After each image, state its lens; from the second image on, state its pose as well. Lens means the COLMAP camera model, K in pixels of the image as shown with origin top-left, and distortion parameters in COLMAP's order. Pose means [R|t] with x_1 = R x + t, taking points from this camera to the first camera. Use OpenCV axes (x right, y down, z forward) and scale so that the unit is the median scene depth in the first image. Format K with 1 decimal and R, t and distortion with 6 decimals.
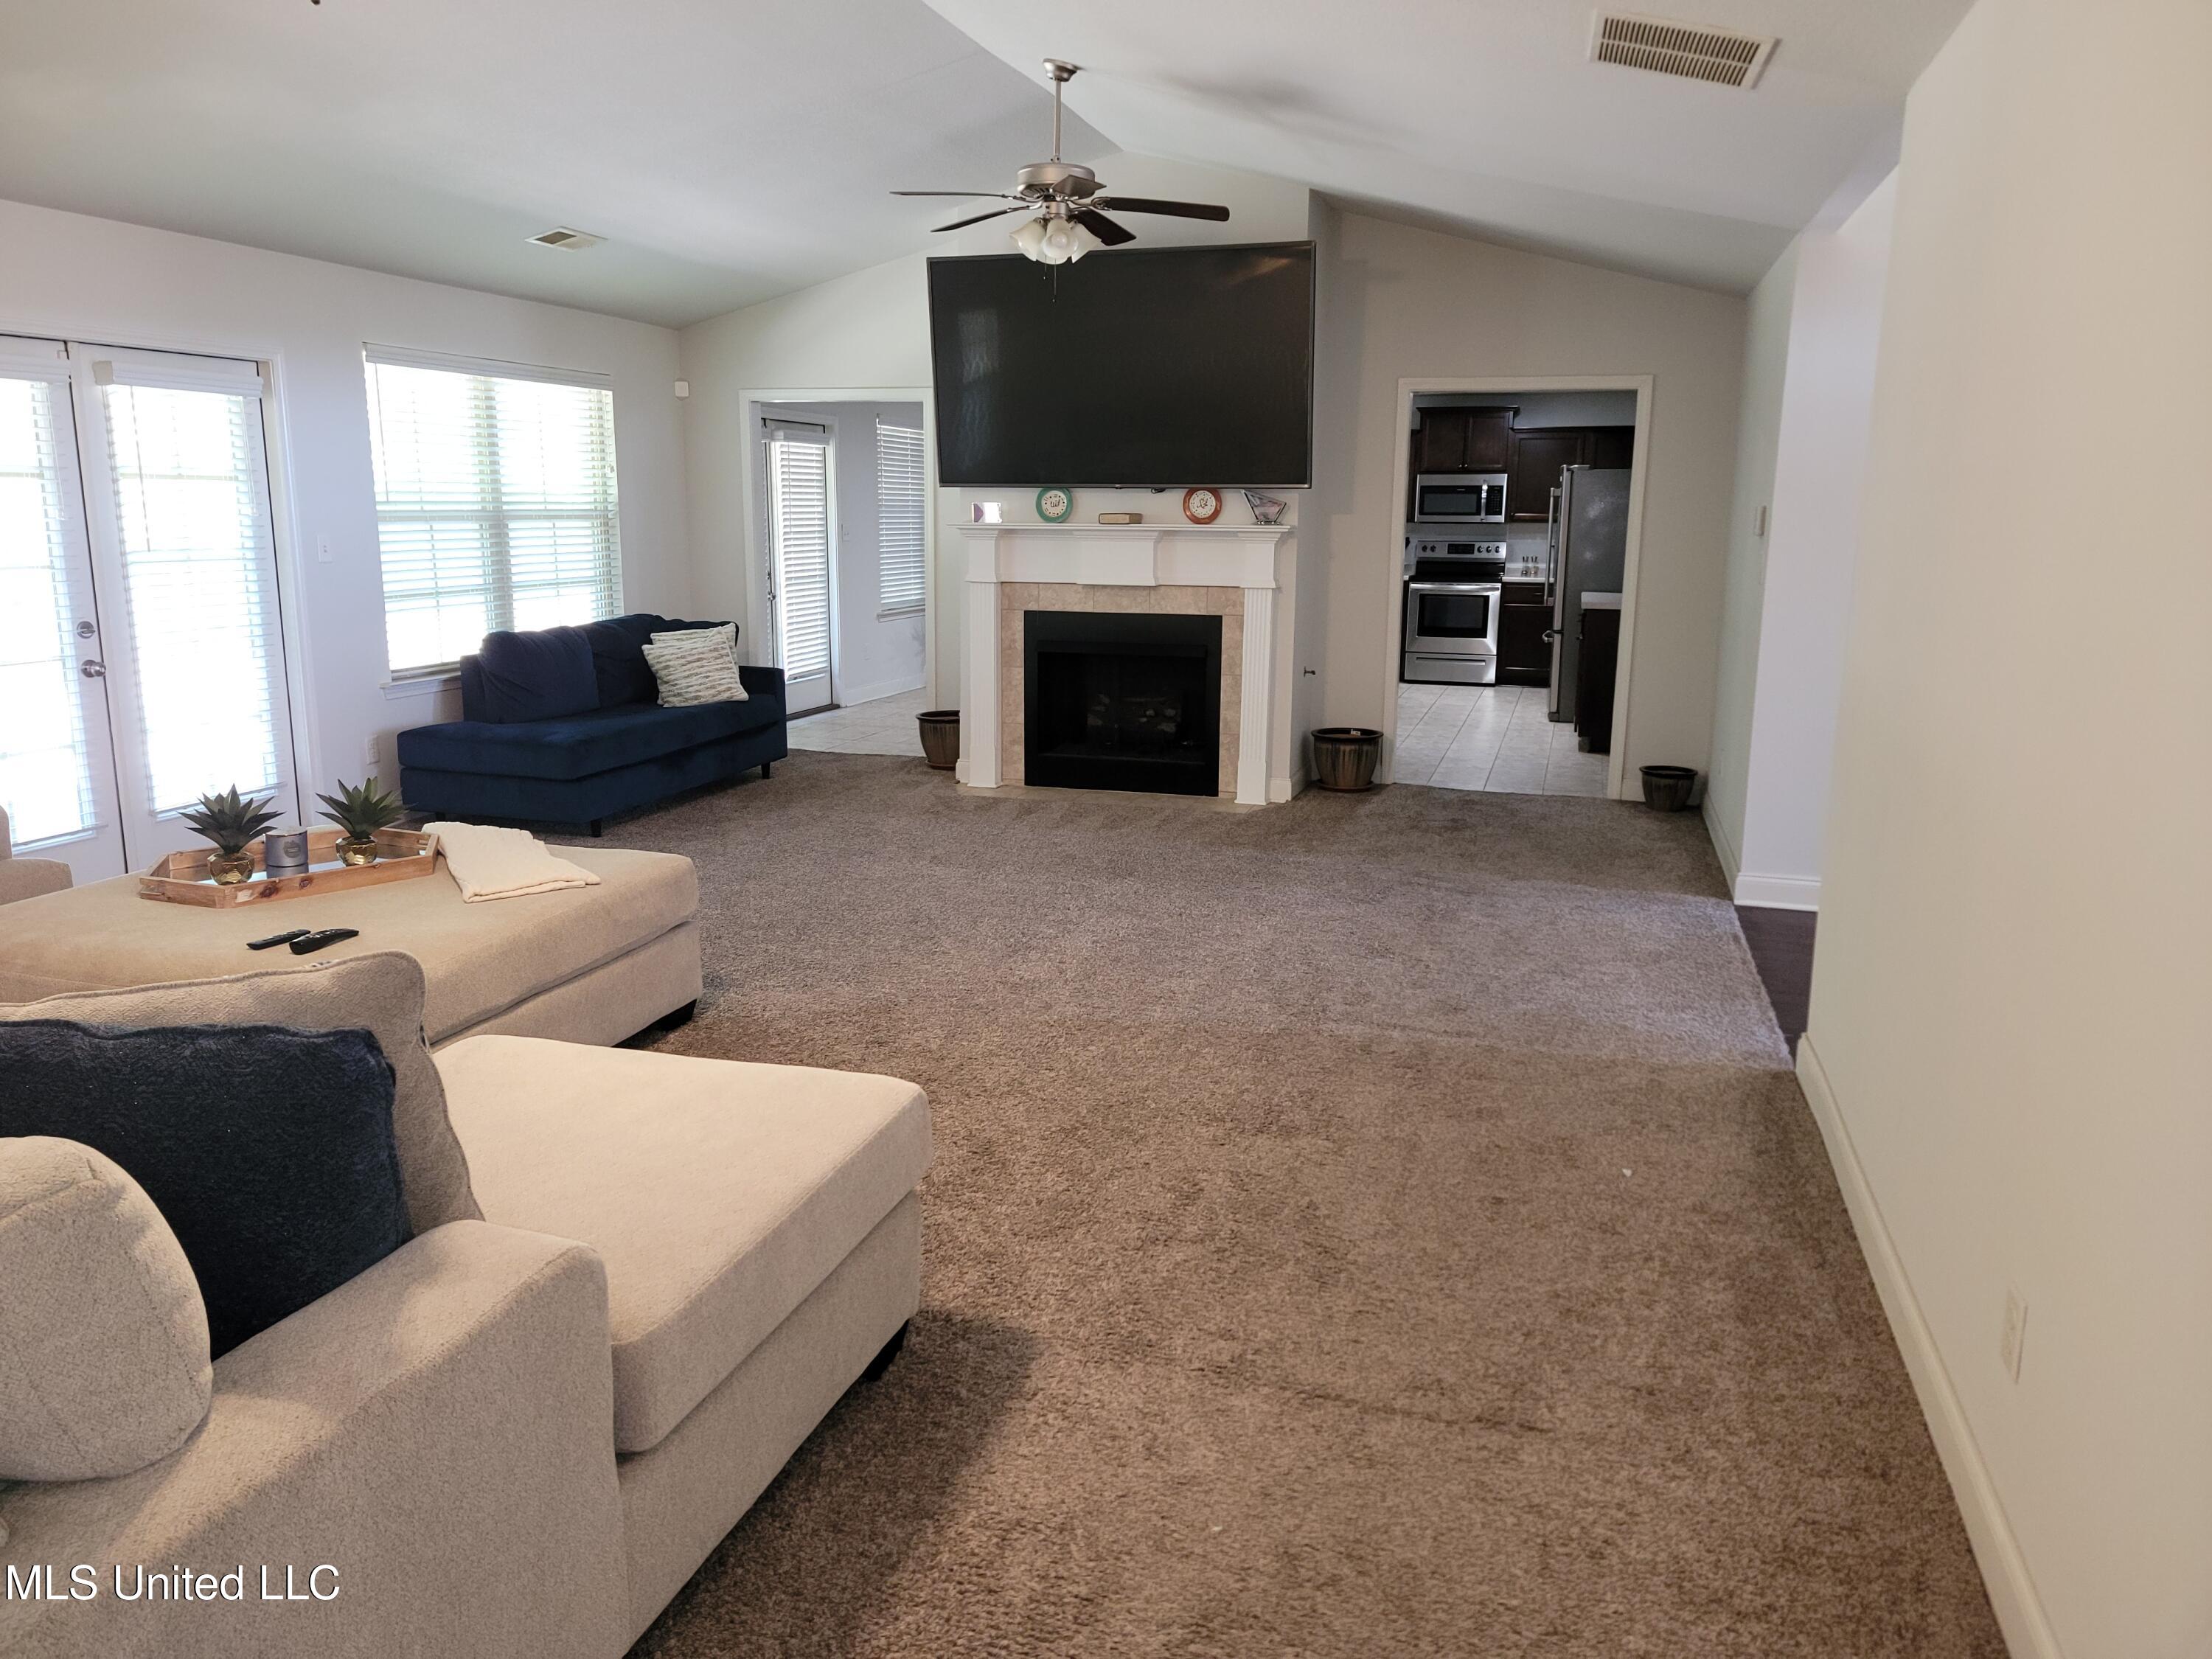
lens RADIAL K [[1545.8, 0, 1123.5], [0, 1545.8, 837.5], [0, 0, 1]] dist [0.044802, -0.024417]
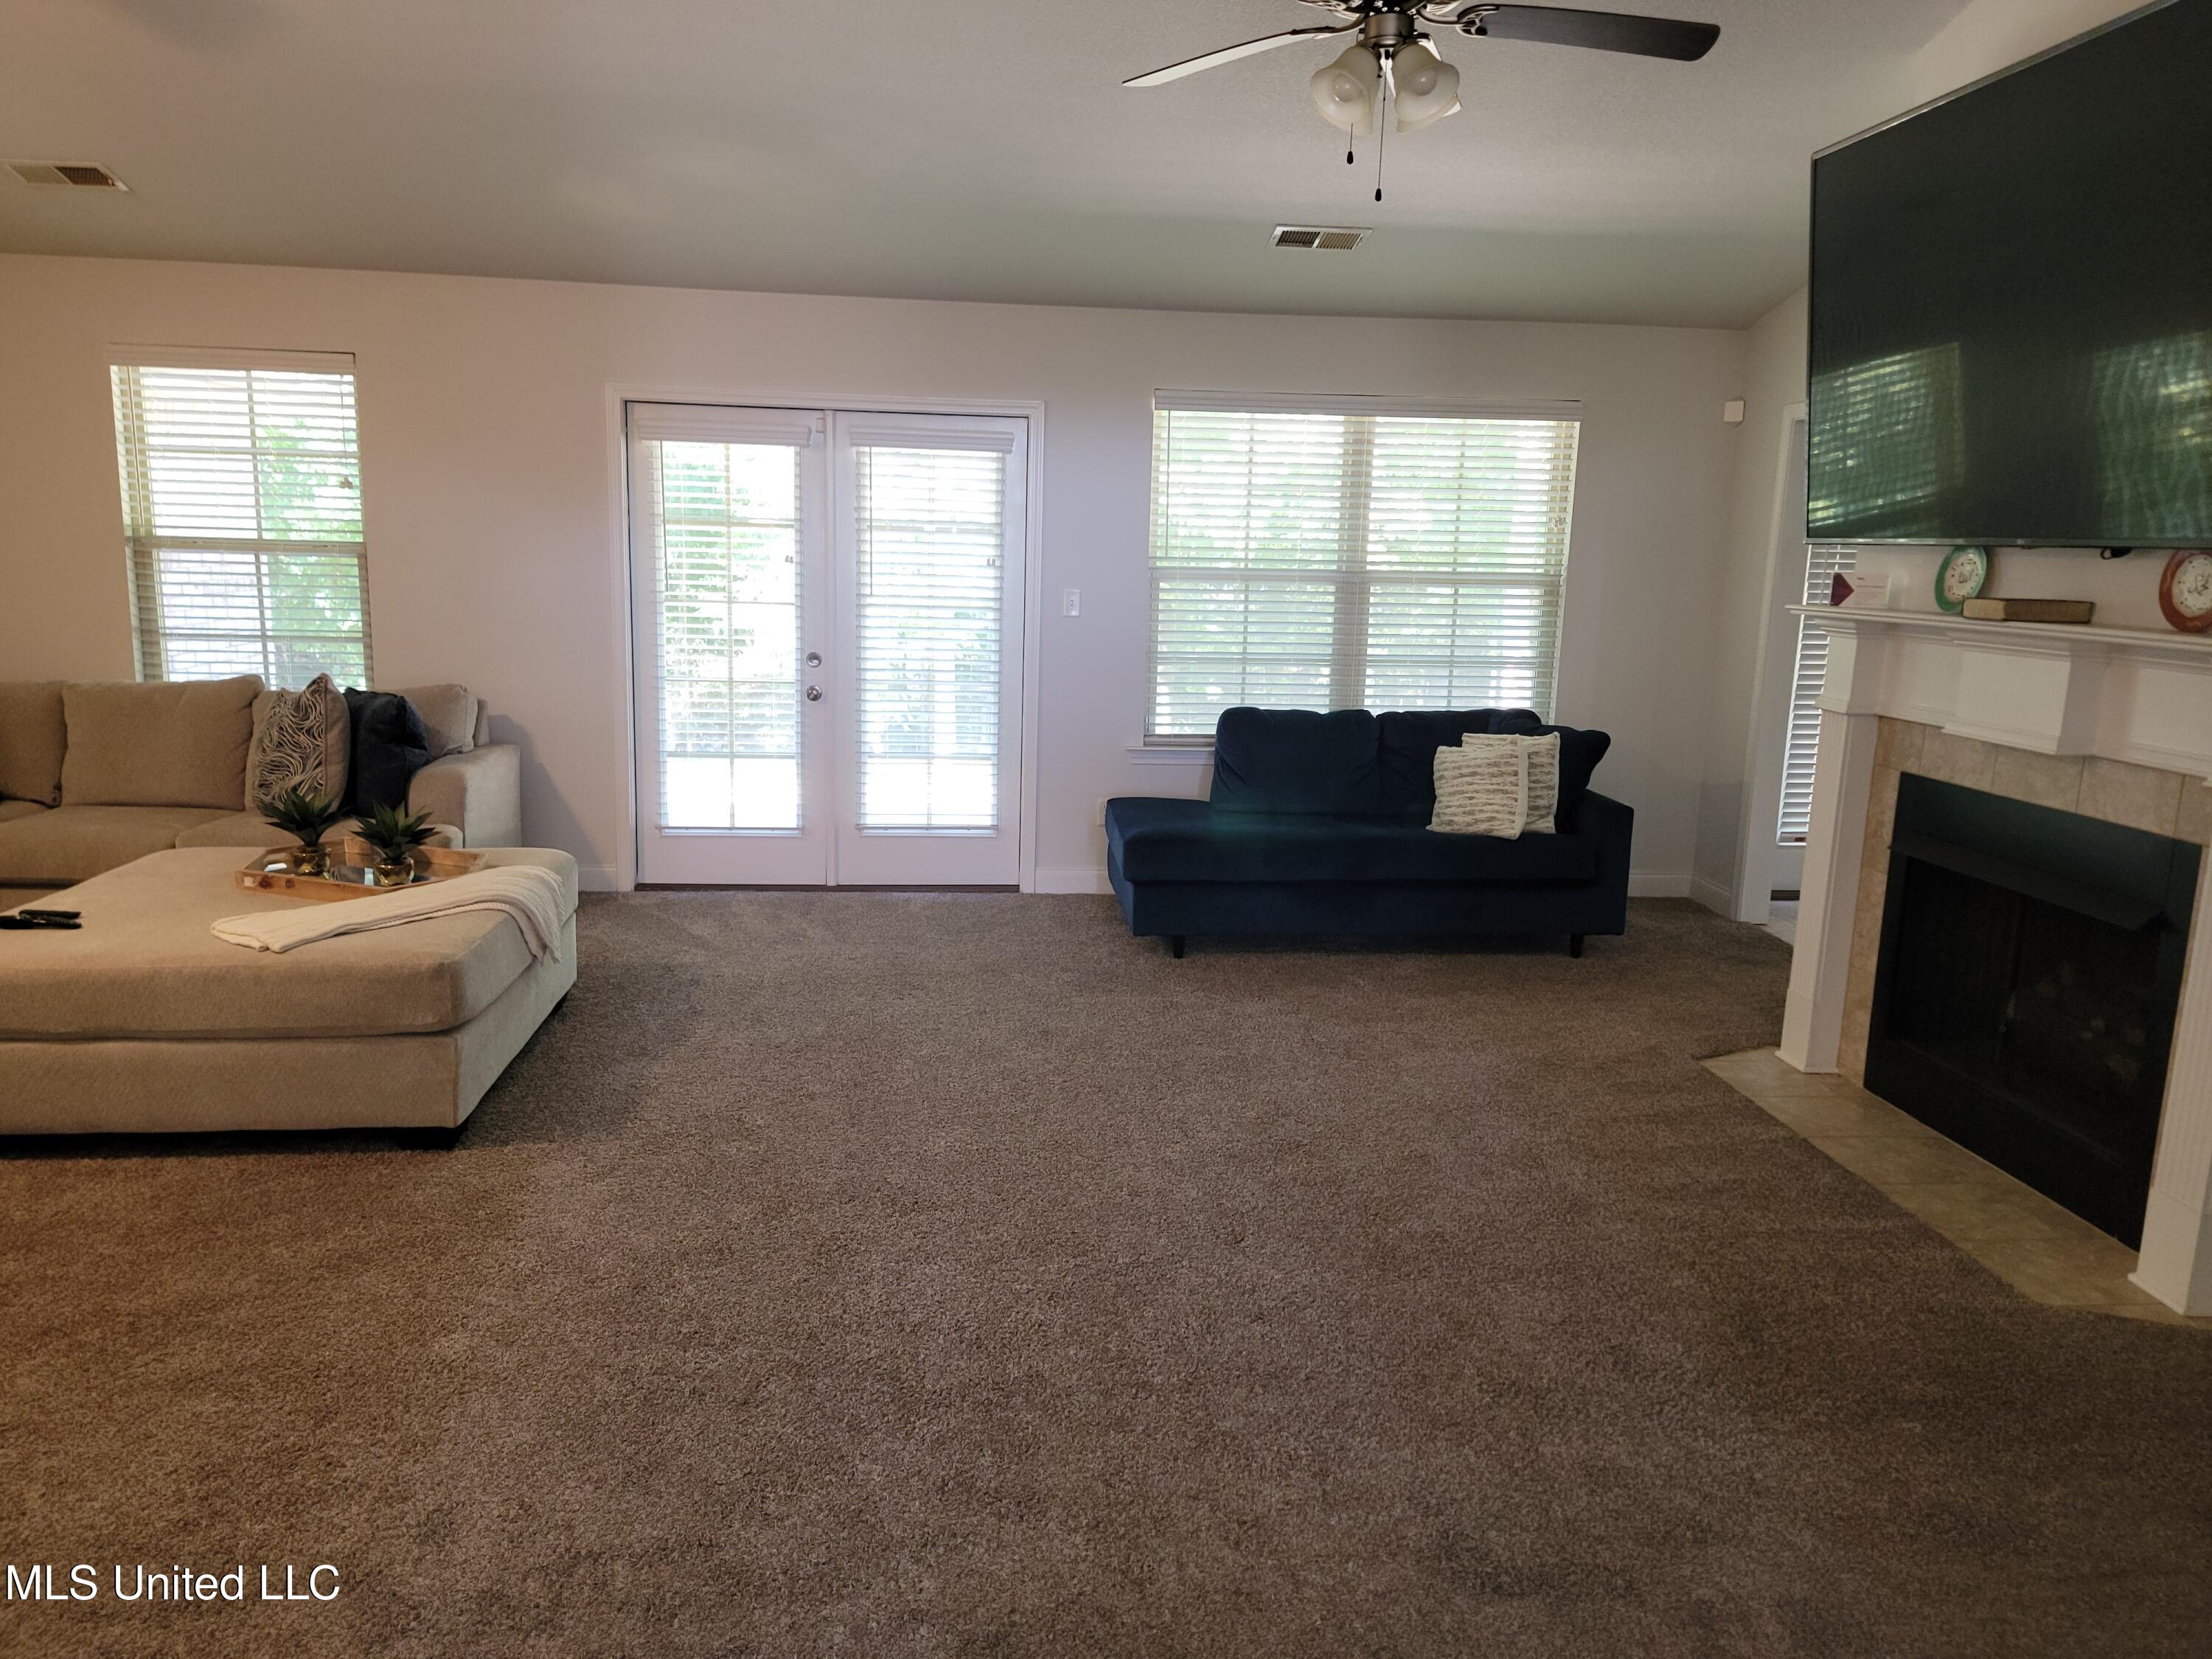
lens RADIAL K [[1545.8, 0, 1109.6], [0, 1545.8, 811.3], [0, 0, 1]] dist [0.044802, -0.024417]
pose [[0.366370, 0.164468, -0.915819, 0.347275], [-0.221199, 0.971433, 0.085965, -0.123792], [0.903794, 0.171083, 0.392283, 0.562791]]
